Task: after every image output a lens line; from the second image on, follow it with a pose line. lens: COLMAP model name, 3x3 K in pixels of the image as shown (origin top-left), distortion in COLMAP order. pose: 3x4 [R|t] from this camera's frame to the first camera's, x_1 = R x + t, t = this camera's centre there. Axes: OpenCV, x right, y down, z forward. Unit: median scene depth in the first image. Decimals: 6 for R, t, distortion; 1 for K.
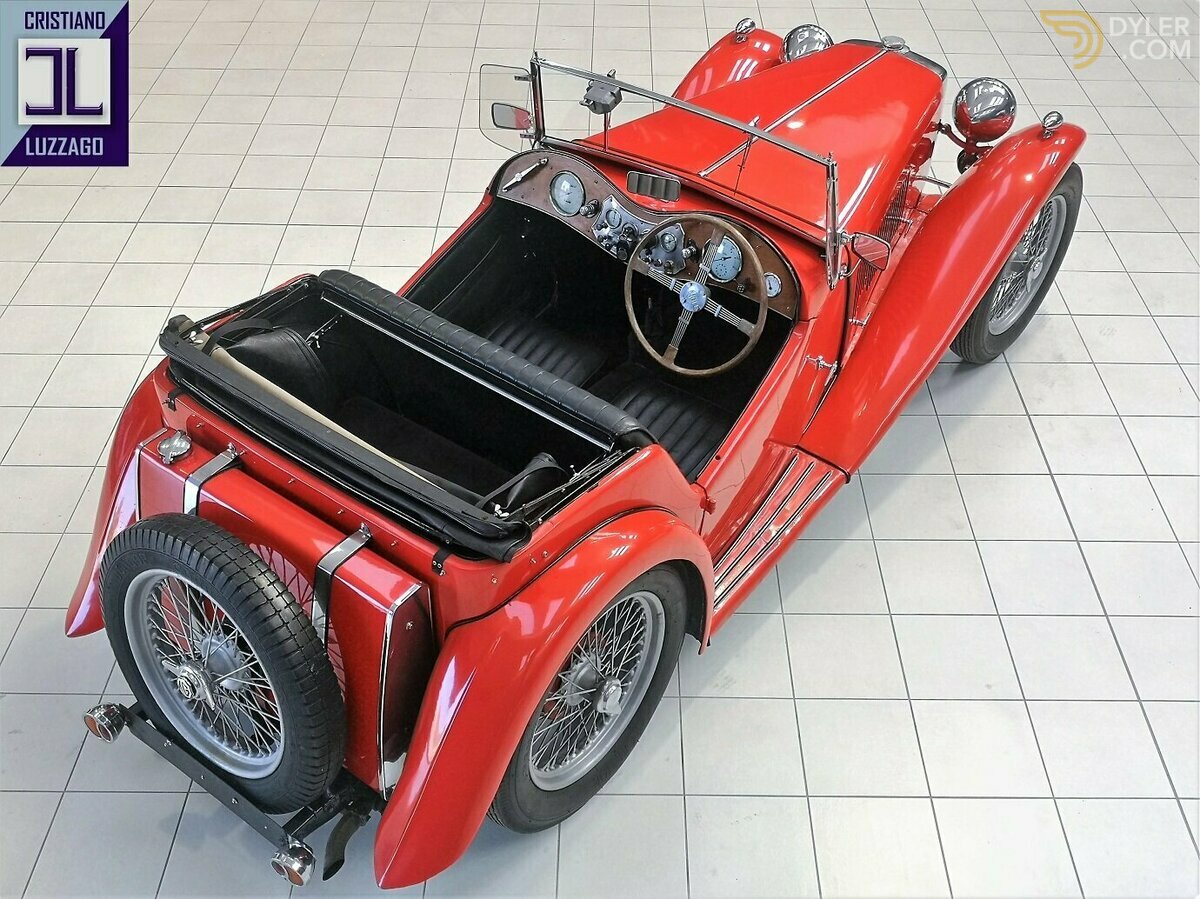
lens RADIAL K [[1244.1, 0, 600.0], [0, 1244.1, 449.5], [0, 0, 1]] dist [-0.026598, -0.016781]
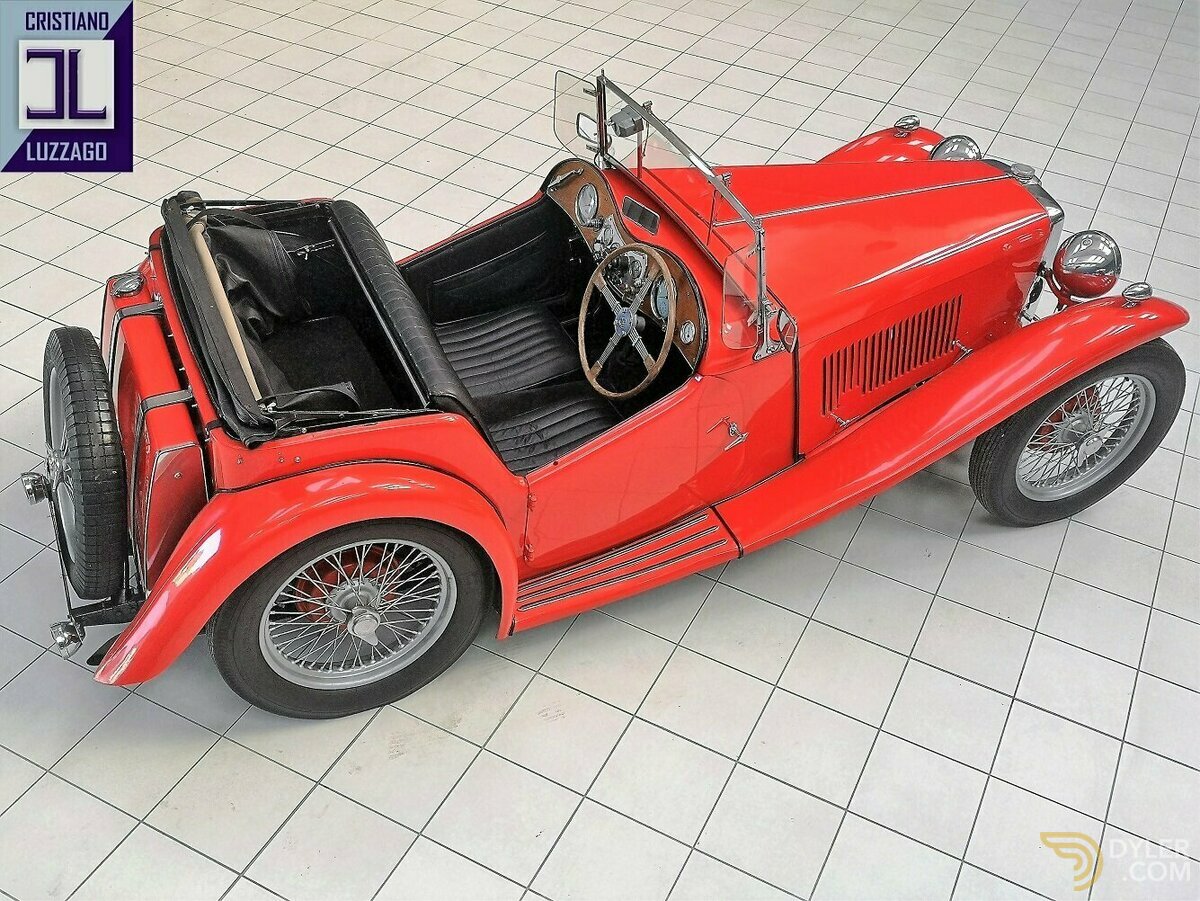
lens RADIAL K [[1264.5, 0, 600.0], [0, 1264.5, 450.5], [0, 0, 1]] dist [-0.002689, -0.024644]
pose [[0.886271, 0.340874, -0.313573, 0.474163], [-0.356766, 0.934166, 0.007149, -0.024775], [0.295367, 0.105537, 0.949537, -0.004555]]
